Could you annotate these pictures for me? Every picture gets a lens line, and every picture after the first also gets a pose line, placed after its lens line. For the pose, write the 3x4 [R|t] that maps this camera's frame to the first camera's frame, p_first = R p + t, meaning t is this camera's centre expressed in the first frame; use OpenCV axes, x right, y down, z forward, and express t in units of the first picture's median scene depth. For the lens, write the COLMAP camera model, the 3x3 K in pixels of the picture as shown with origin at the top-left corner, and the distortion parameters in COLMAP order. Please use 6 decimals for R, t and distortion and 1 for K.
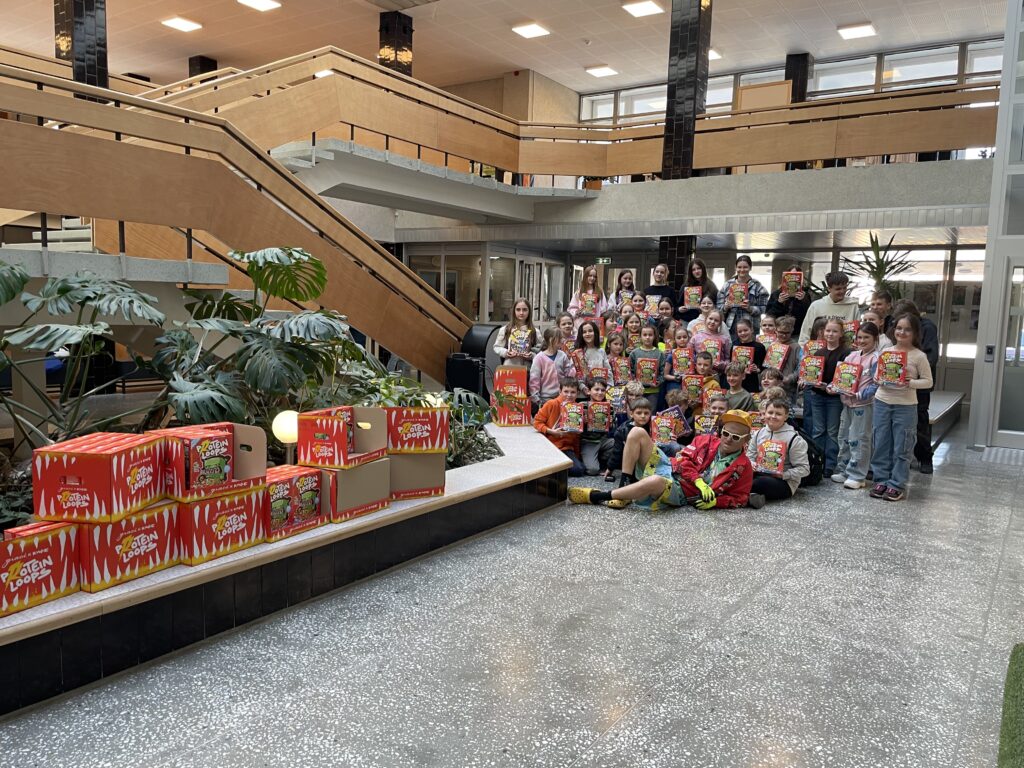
lens RADIAL K [[769.3, 0, 507.2], [0, 769.3, 392.6], [0, 0, 1]] dist [0.039360, -0.057514]
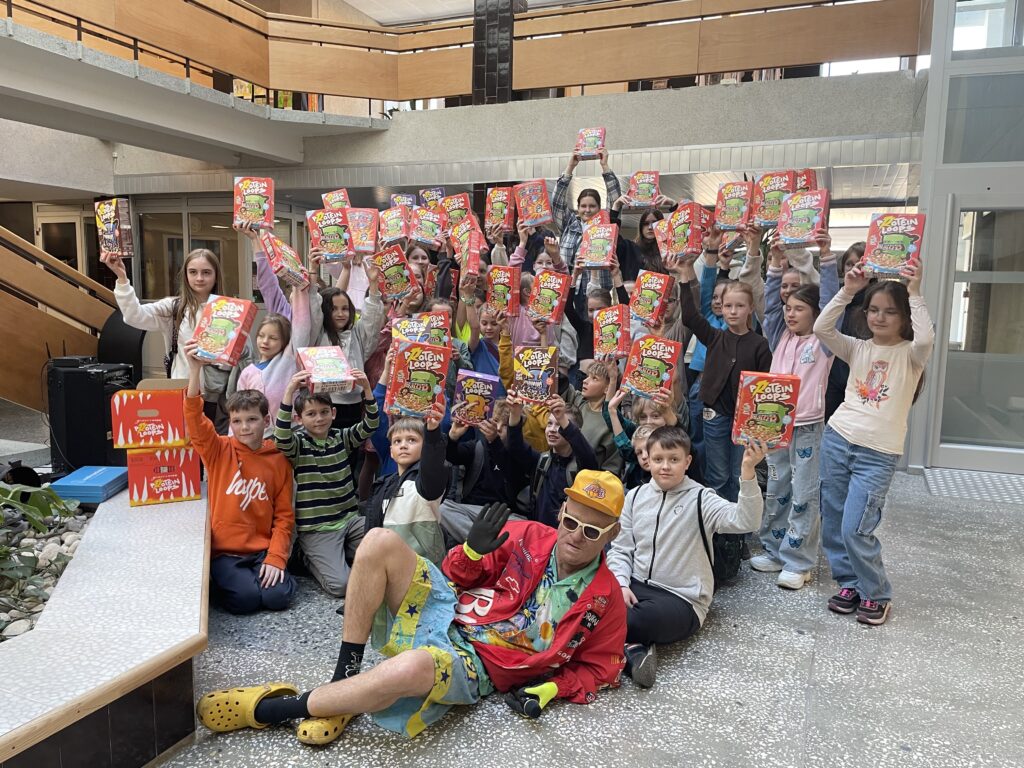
lens RADIAL K [[769.3, 0, 514.4], [0, 769.3, 384.2], [0, 0, 1]] dist [0.039360, -0.057514]
pose [[0.977865, -0.036029, 0.206109, 0.096828], [0.034147, 0.999336, 0.012681, -0.023500], [-0.206430, -0.005362, 0.978447, 0.338817]]
